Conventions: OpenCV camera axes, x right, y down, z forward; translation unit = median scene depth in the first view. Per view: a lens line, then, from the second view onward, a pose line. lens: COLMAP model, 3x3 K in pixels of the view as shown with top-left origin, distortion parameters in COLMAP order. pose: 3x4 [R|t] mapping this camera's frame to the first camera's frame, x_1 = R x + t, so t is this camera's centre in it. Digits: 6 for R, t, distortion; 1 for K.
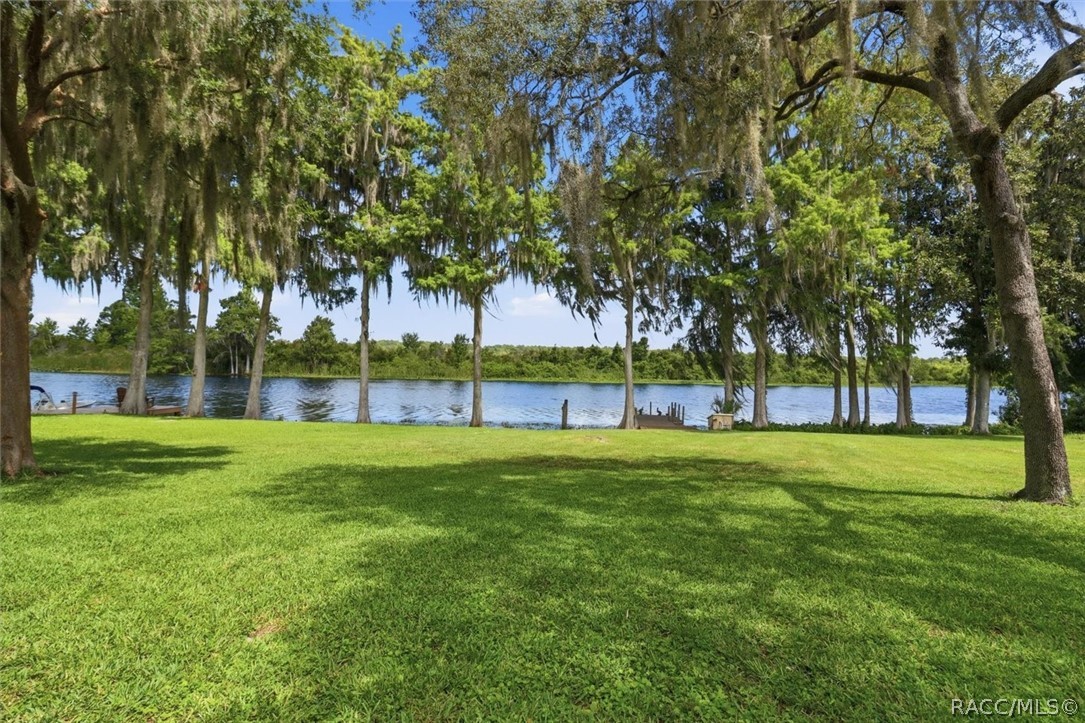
lens RADIAL K [[516.4, 0, 541.2], [0, 516.4, 363.1], [0, 0, 1]] dist [-0.008403, 0.006643]
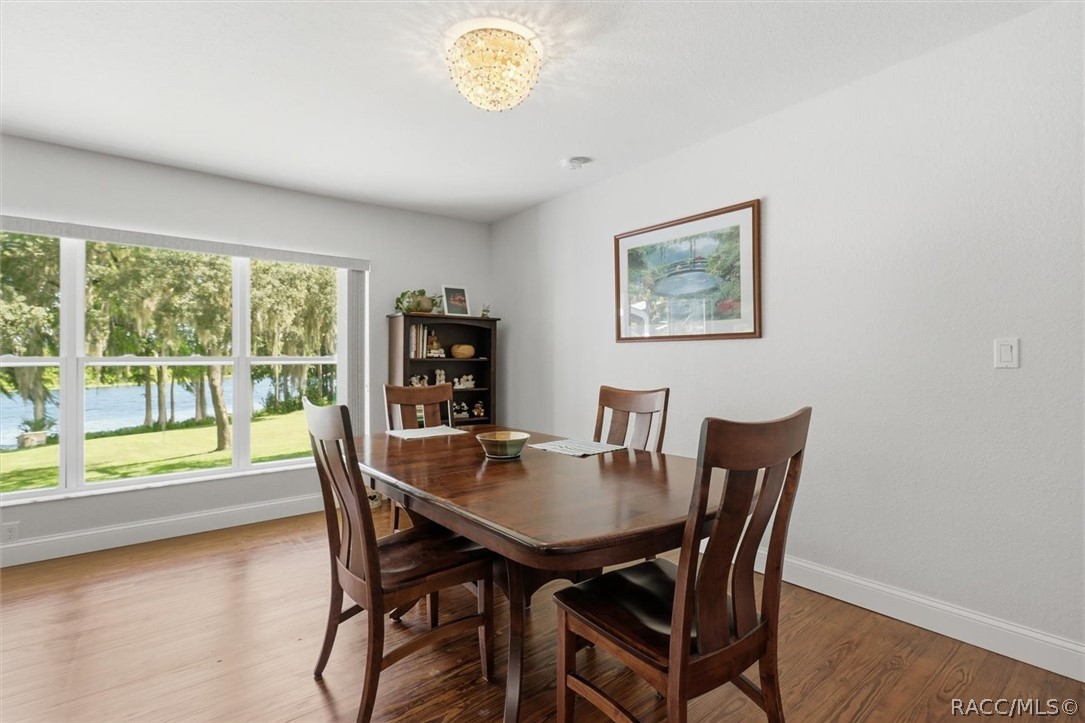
lens RADIAL K [[516.4, 0, 524.3], [0, 516.4, 352.7], [0, 0, 1]] dist [-0.008403, 0.006643]
pose [[0.400822, -0.005187, 0.916141, -0.210938], [0.004912, 0.999982, 0.003513, -0.060493], [-0.916143, 0.003093, 0.400840, -0.350895]]
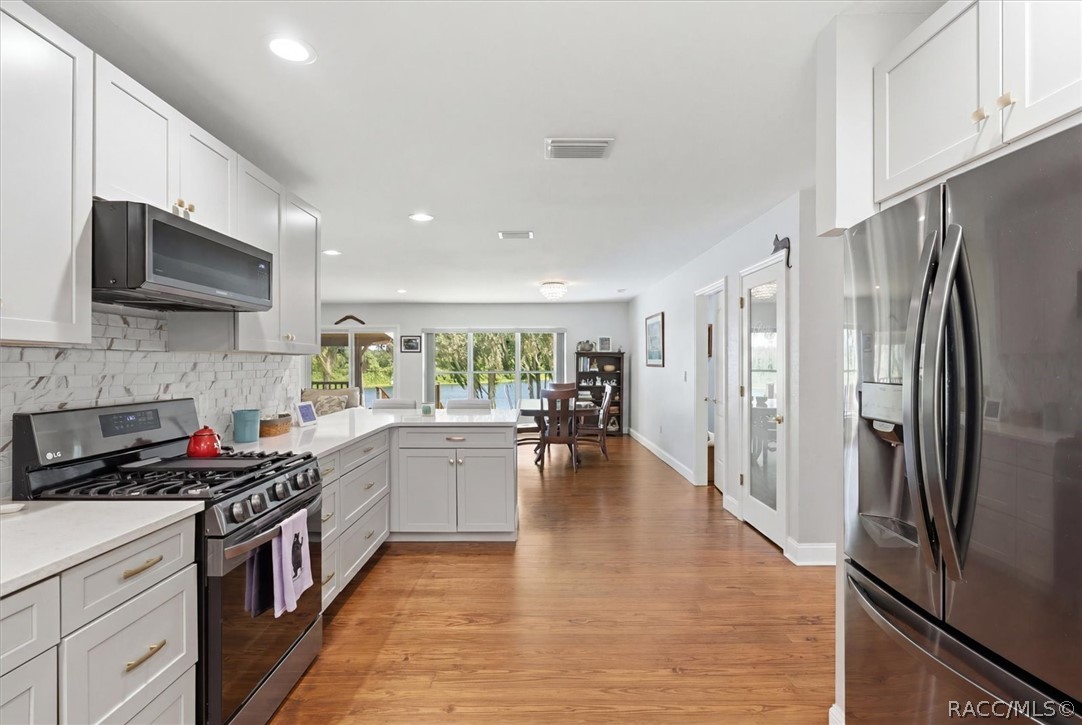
lens RADIAL K [[515.0, 0, 543.4], [0, 515.0, 366.4], [0, 0, 1]] dist [-0.008403, 0.006643]
pose [[0.860524, -0.020530, 0.508996, -0.290944], [0.013659, 0.999758, 0.017233, -0.069083], [-0.509227, -0.007877, 0.860596, -0.567008]]
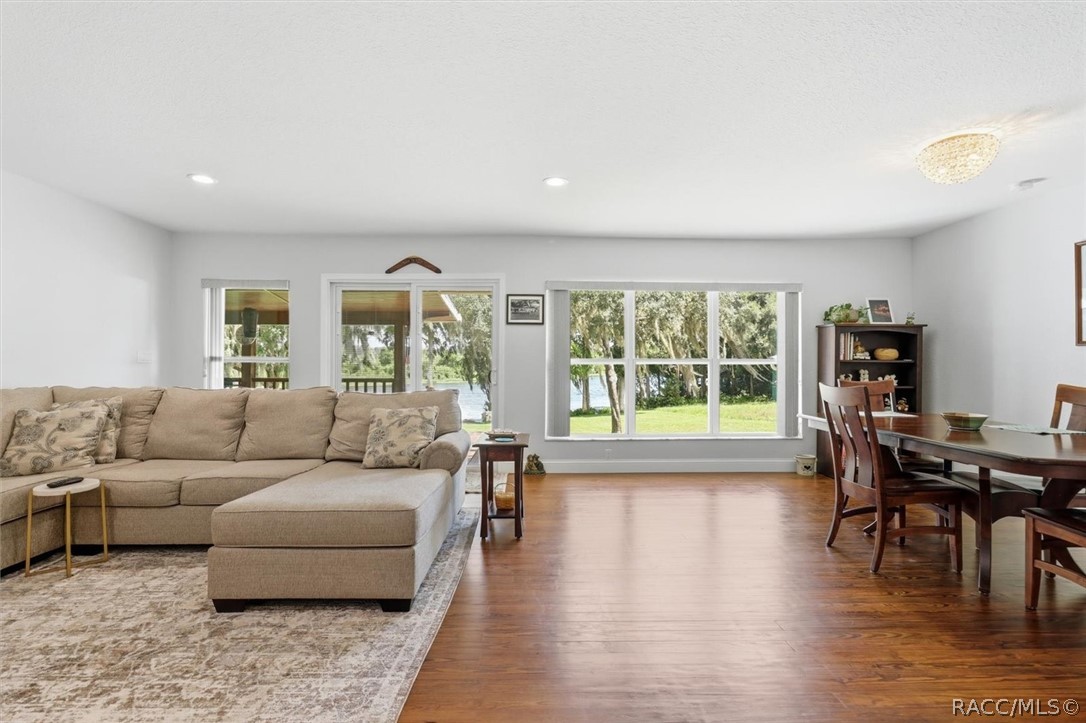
lens RADIAL K [[516.9, 0, 538.9], [0, 516.9, 361.1], [0, 0, 1]] dist [-0.008403, 0.006643]
pose [[0.860797, -0.016235, 0.508689, -0.283313], [0.011258, 0.999854, 0.012860, -0.061941], [-0.508824, -0.005343, 0.860854, -0.367241]]
